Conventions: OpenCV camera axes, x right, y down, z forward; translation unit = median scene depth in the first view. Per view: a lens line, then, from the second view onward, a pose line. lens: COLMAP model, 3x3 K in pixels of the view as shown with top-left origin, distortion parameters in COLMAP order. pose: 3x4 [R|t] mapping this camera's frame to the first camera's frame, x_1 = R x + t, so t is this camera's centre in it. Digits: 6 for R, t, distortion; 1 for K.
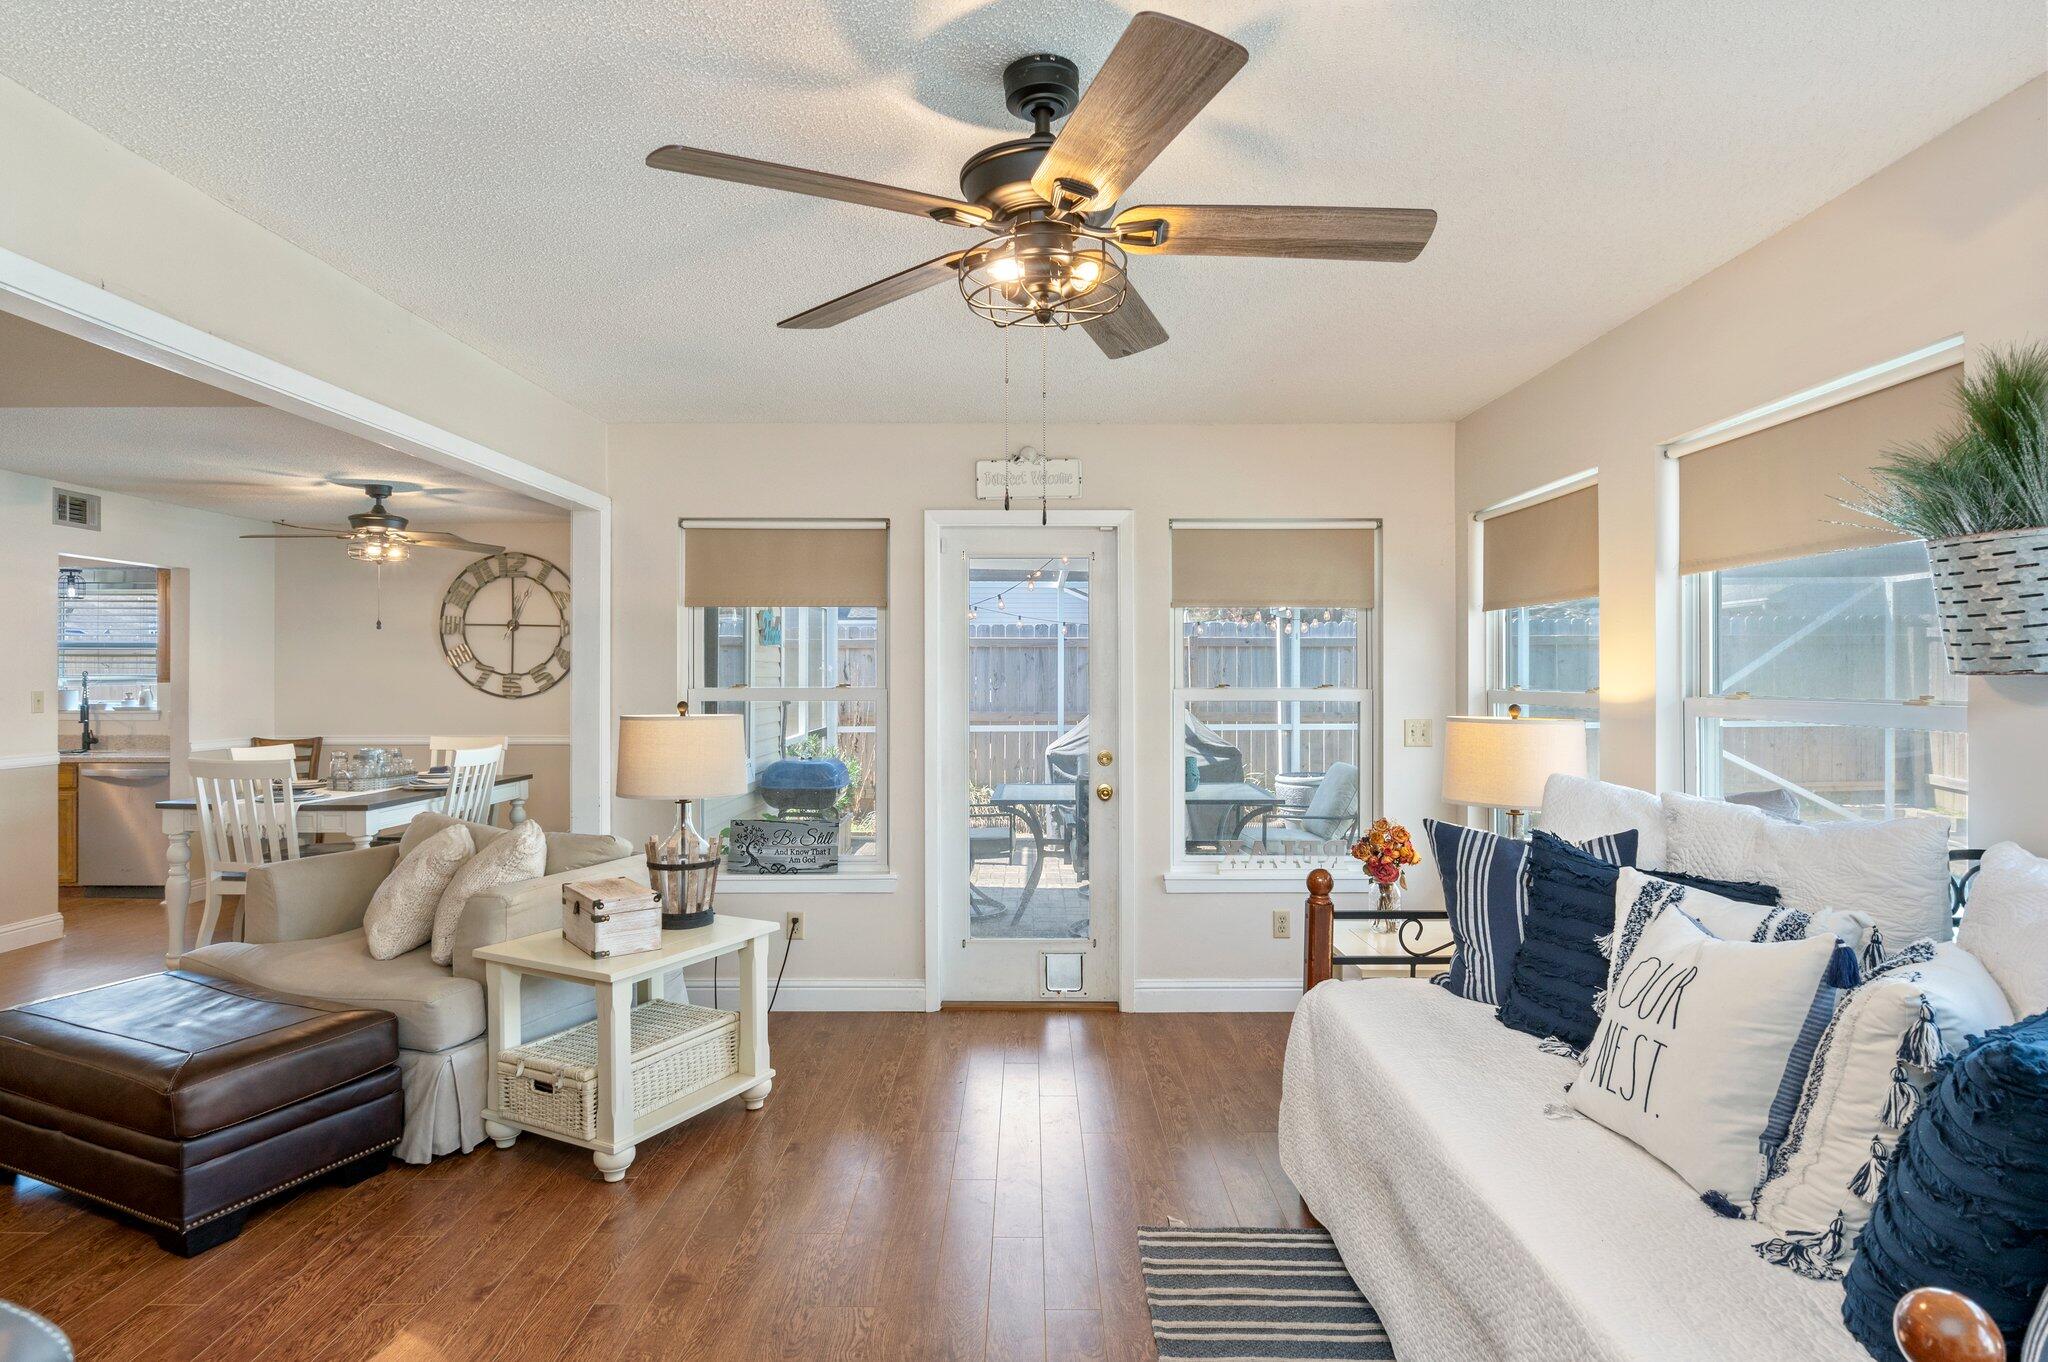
lens RADIAL K [[1107.6, 0, 1027.4], [0, 1107.6, 672.3], [0, 0, 1]] dist [0.002084, -0.000976]
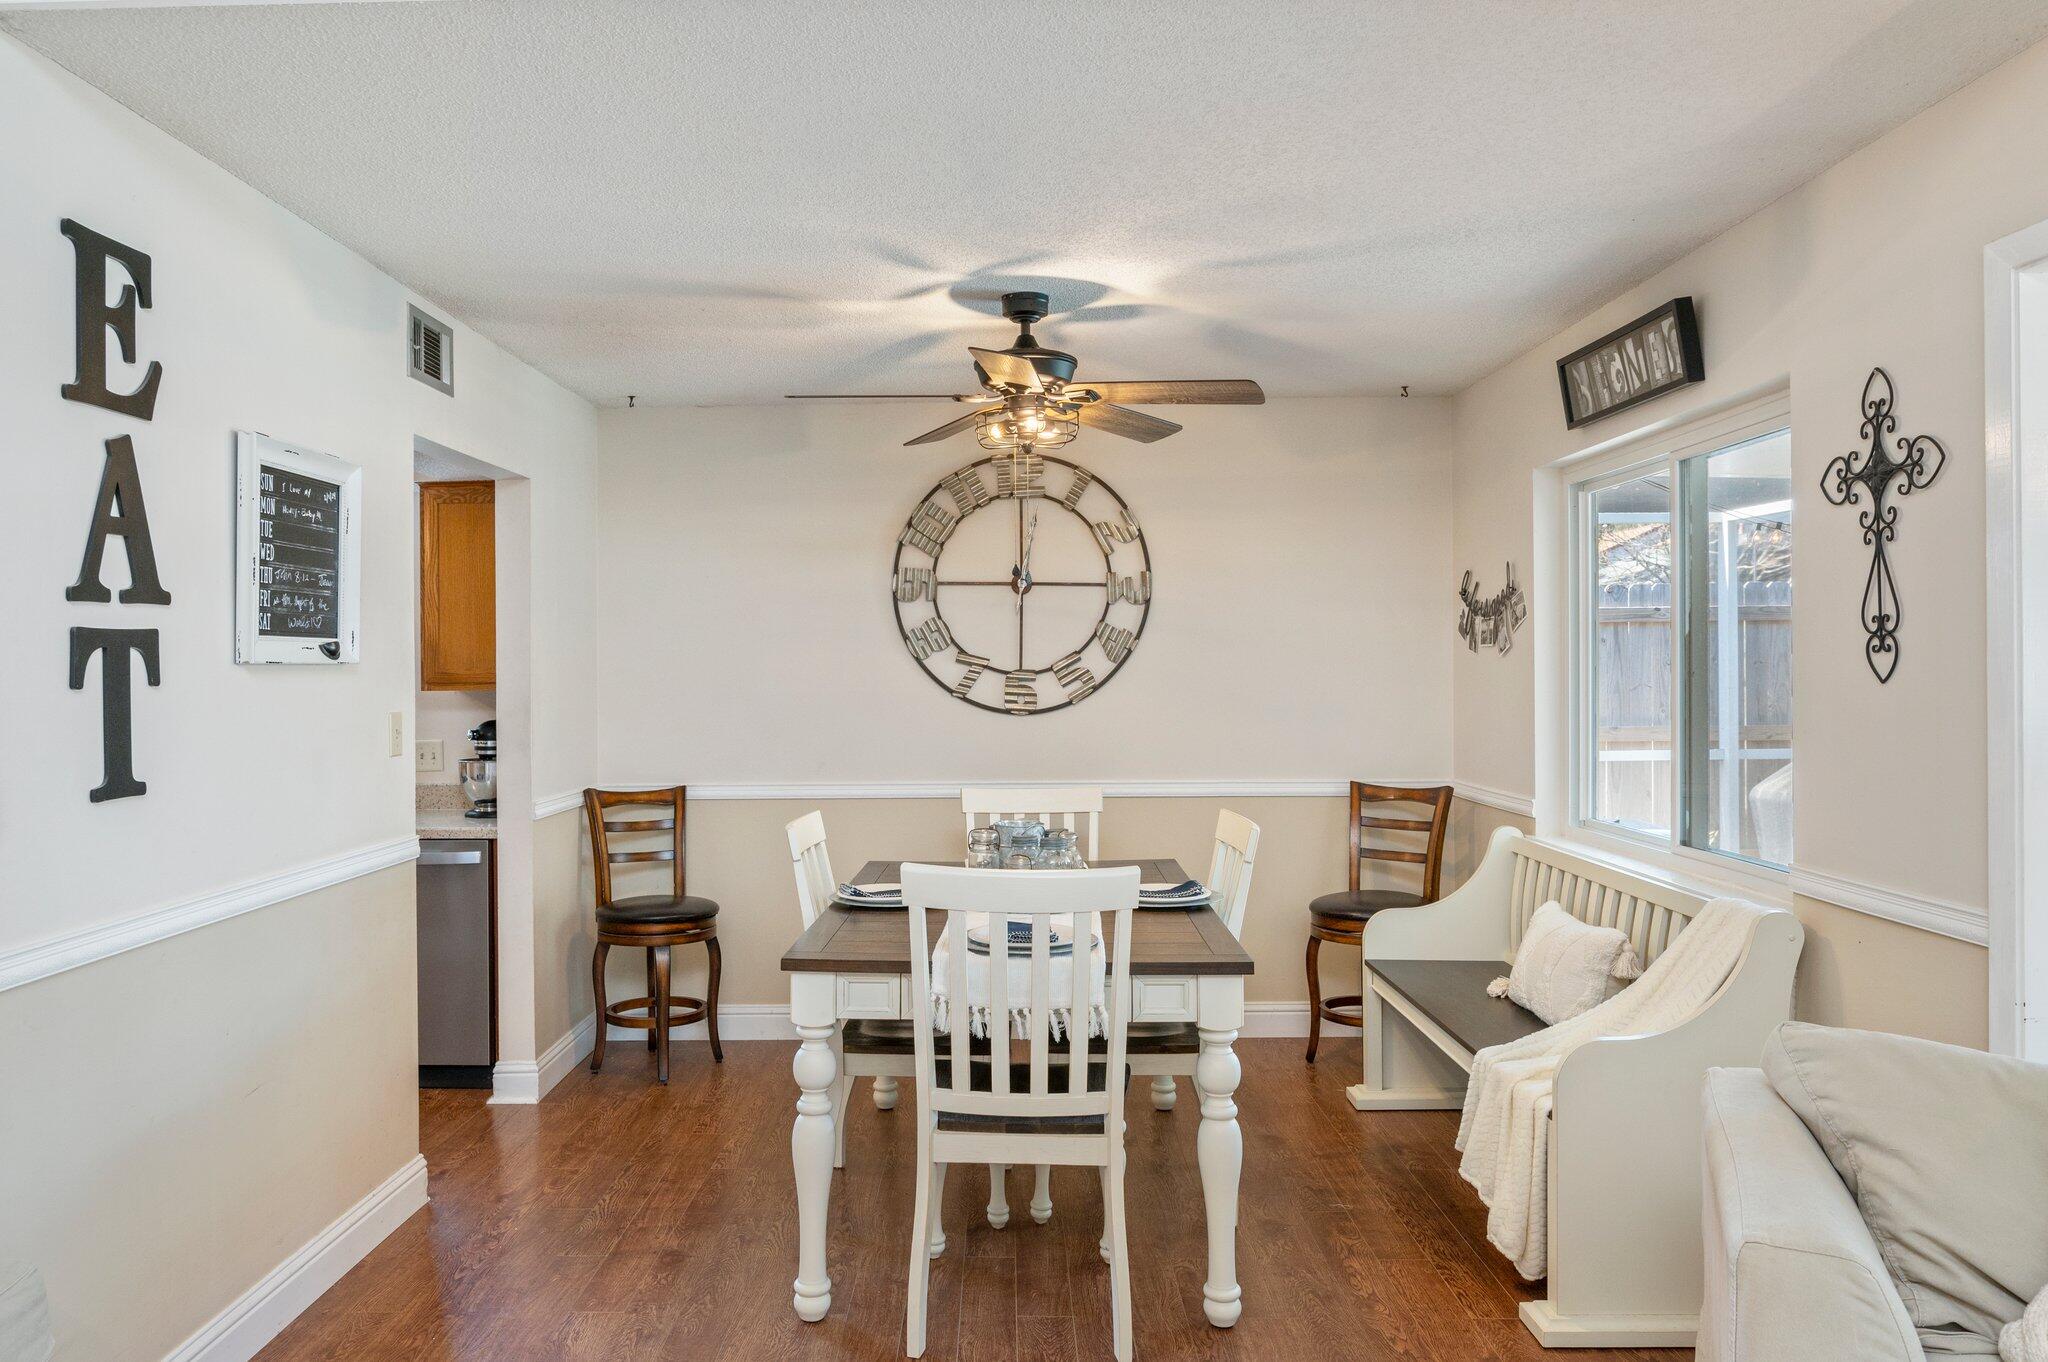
lens RADIAL K [[1417.5, 0, 990.4], [0, 1417.5, 669.9], [0, 0, 1]] dist [-0.007973, -0.003439]
pose [[0.999800, -0.006458, -0.018932, -0.466997], [0.006531, 0.999971, 0.003812, -0.001938], [0.018907, -0.003935, 0.999814, 0.284653]]
